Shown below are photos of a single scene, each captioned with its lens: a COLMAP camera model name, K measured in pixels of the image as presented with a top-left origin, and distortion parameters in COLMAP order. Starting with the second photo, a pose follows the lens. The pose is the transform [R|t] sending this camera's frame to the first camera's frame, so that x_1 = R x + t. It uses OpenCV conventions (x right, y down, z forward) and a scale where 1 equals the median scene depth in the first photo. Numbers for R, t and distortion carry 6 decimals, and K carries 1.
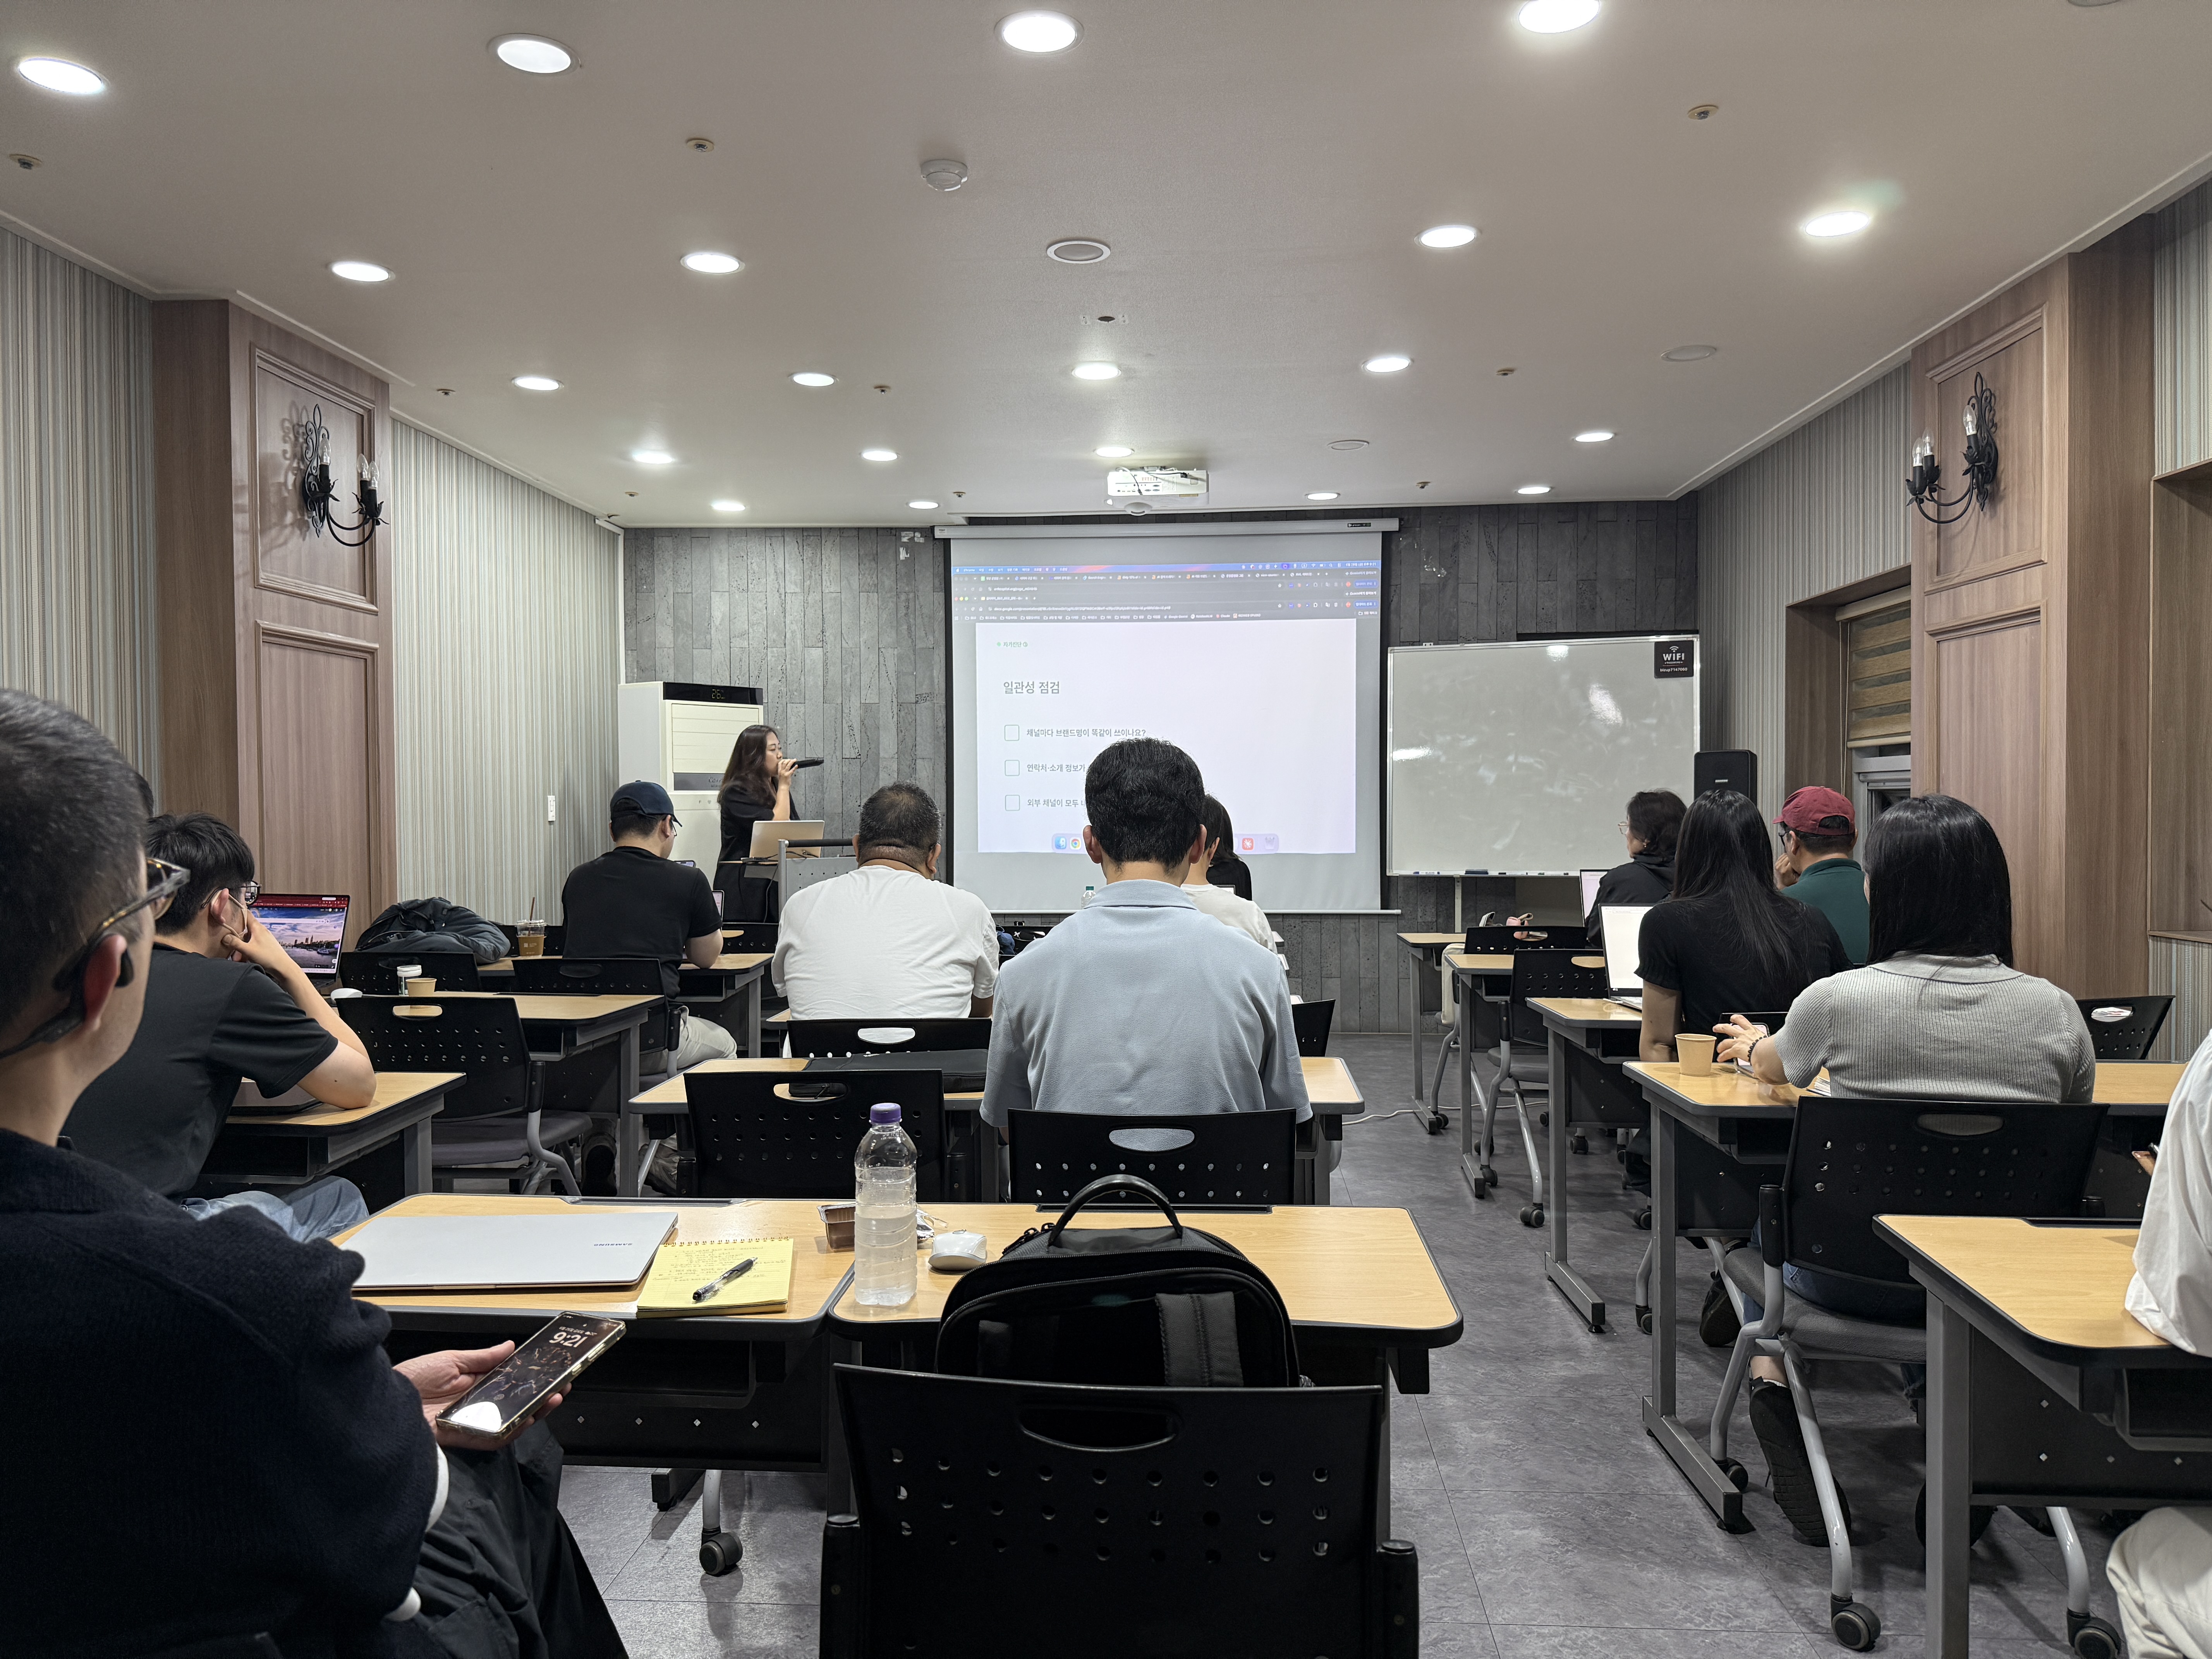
lens RADIAL K [[1537.6, 0, 1106.0], [0, 1537.6, 829.5], [0, 0, 1]] dist [0.204544, -0.362970]
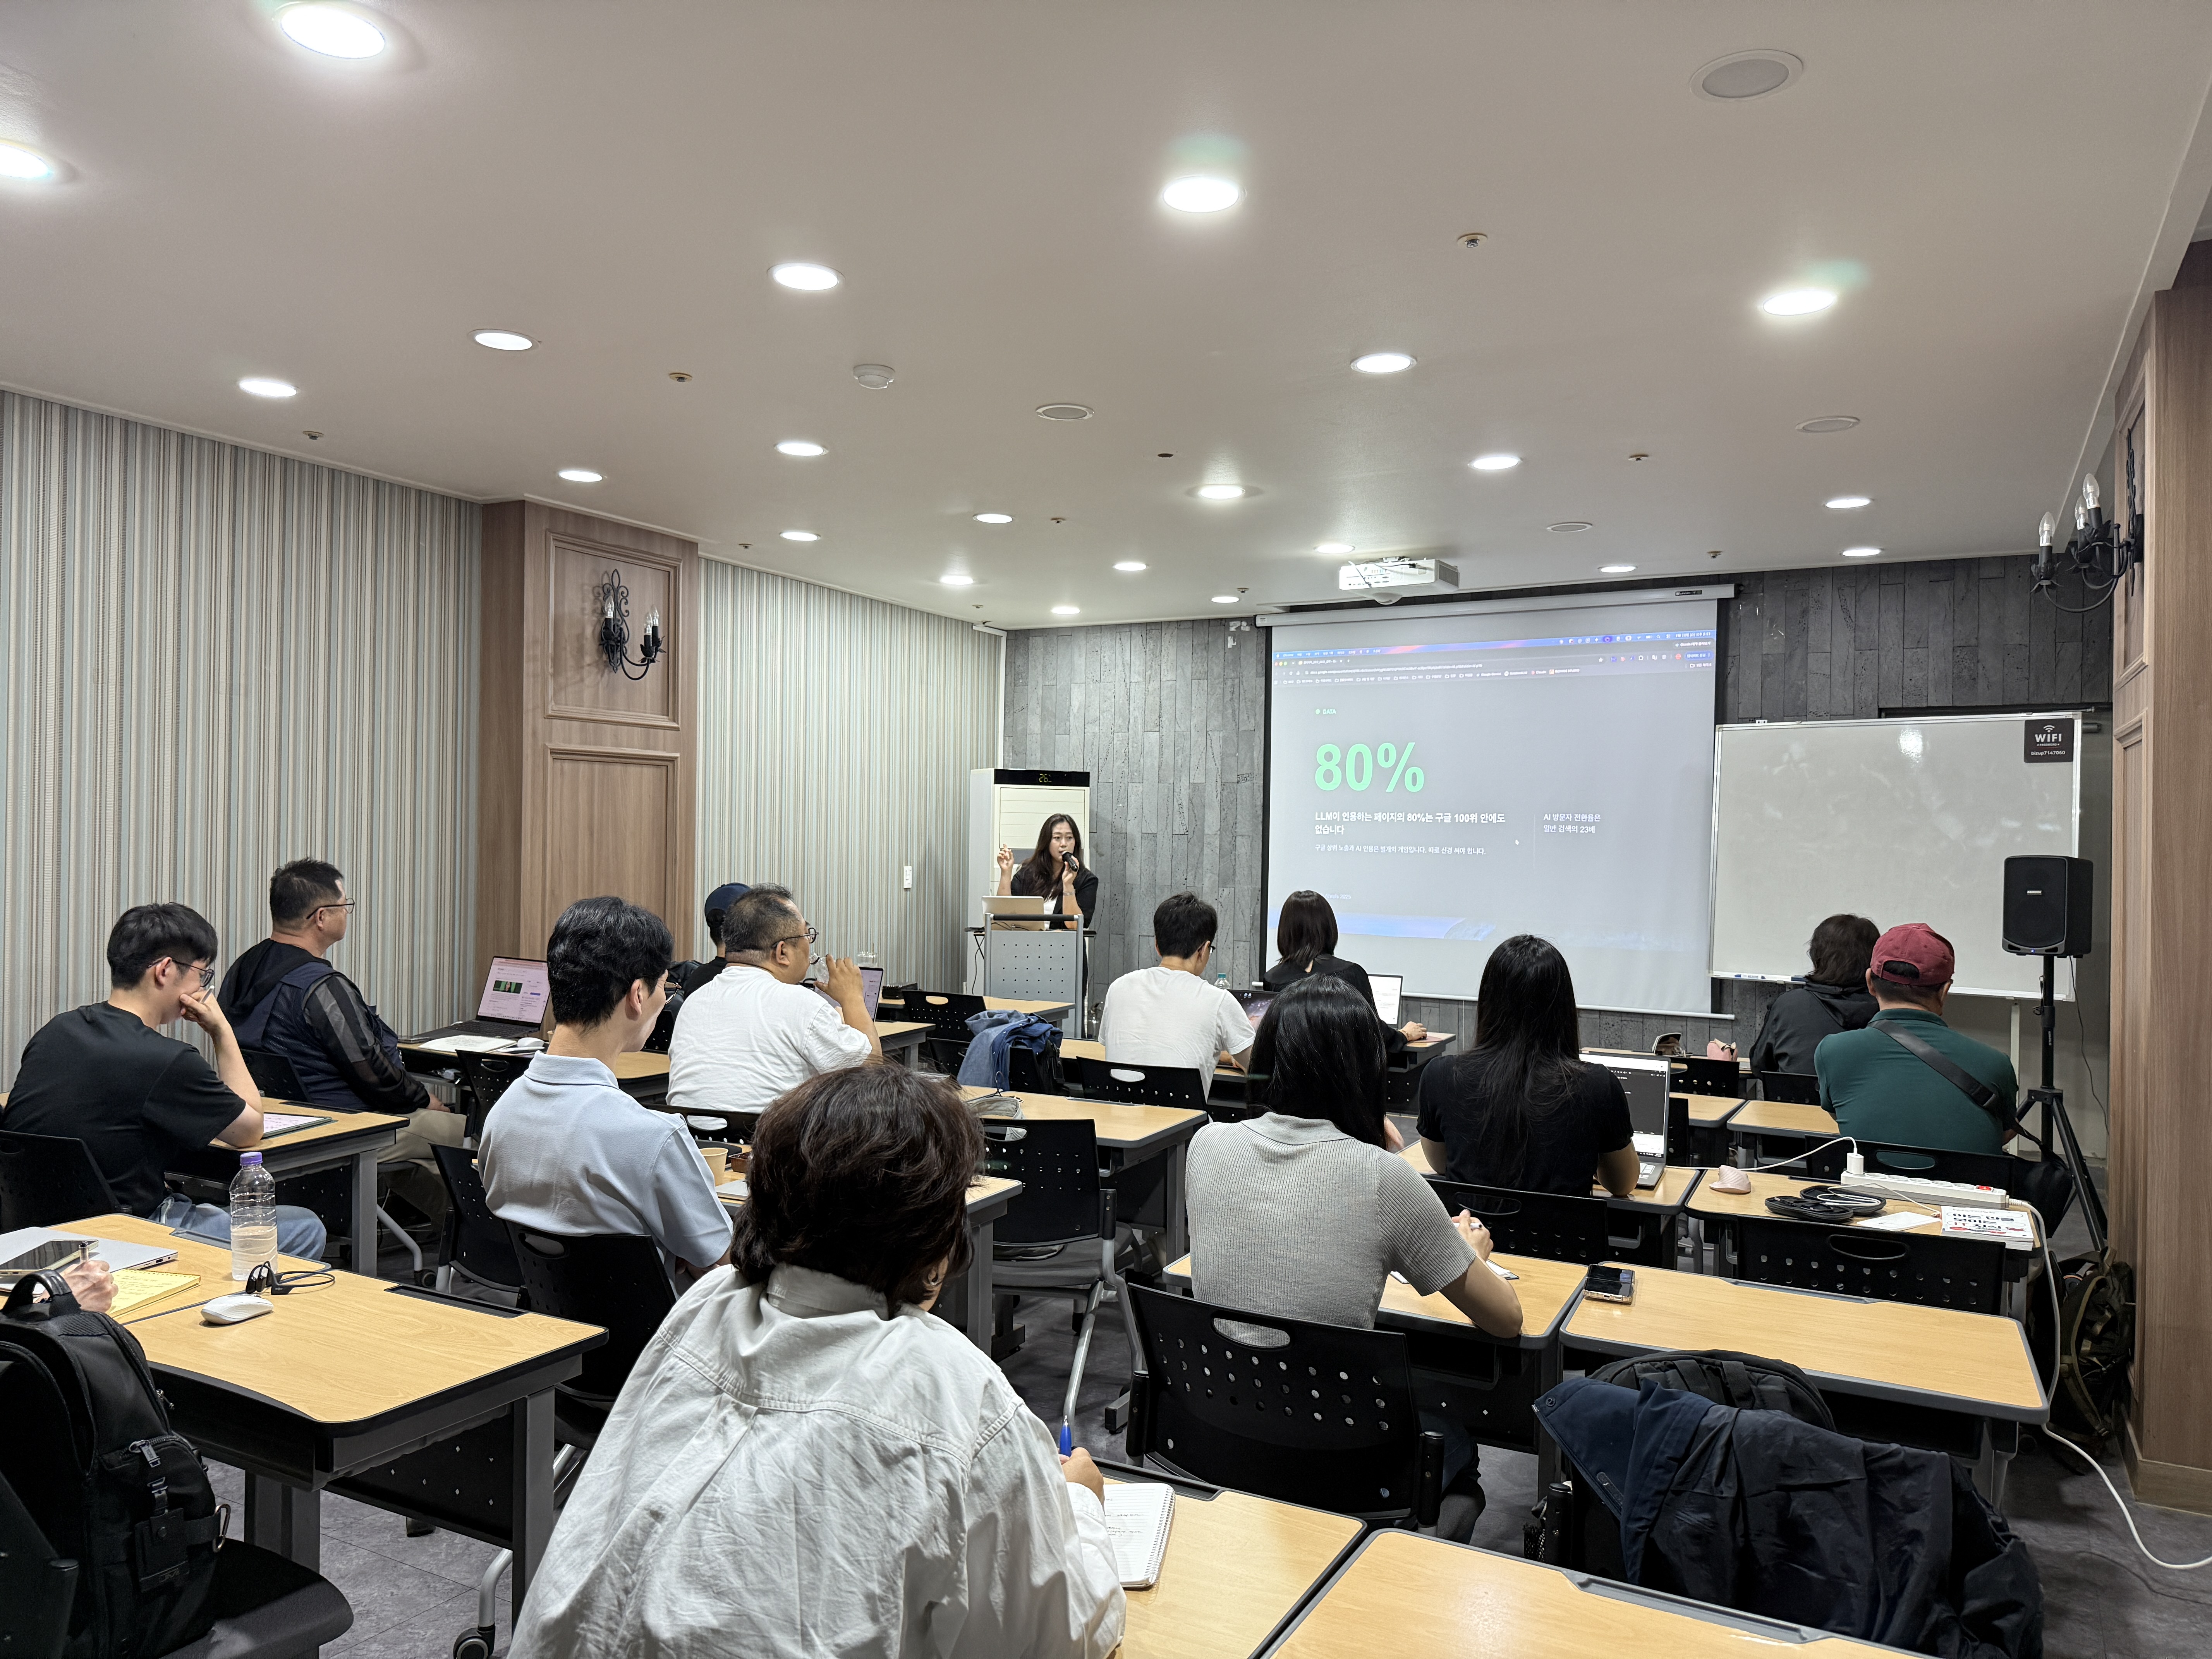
lens RADIAL K [[1537.6, 0, 1106.0], [0, 1537.6, 829.5], [0, 0, 1]] dist [0.204544, -0.362970]
pose [[0.908531, 0.016653, -0.417485, 0.240049], [-0.027605, 0.999415, -0.020207, -0.027412], [0.416904, 0.029884, 0.908459, 0.013485]]
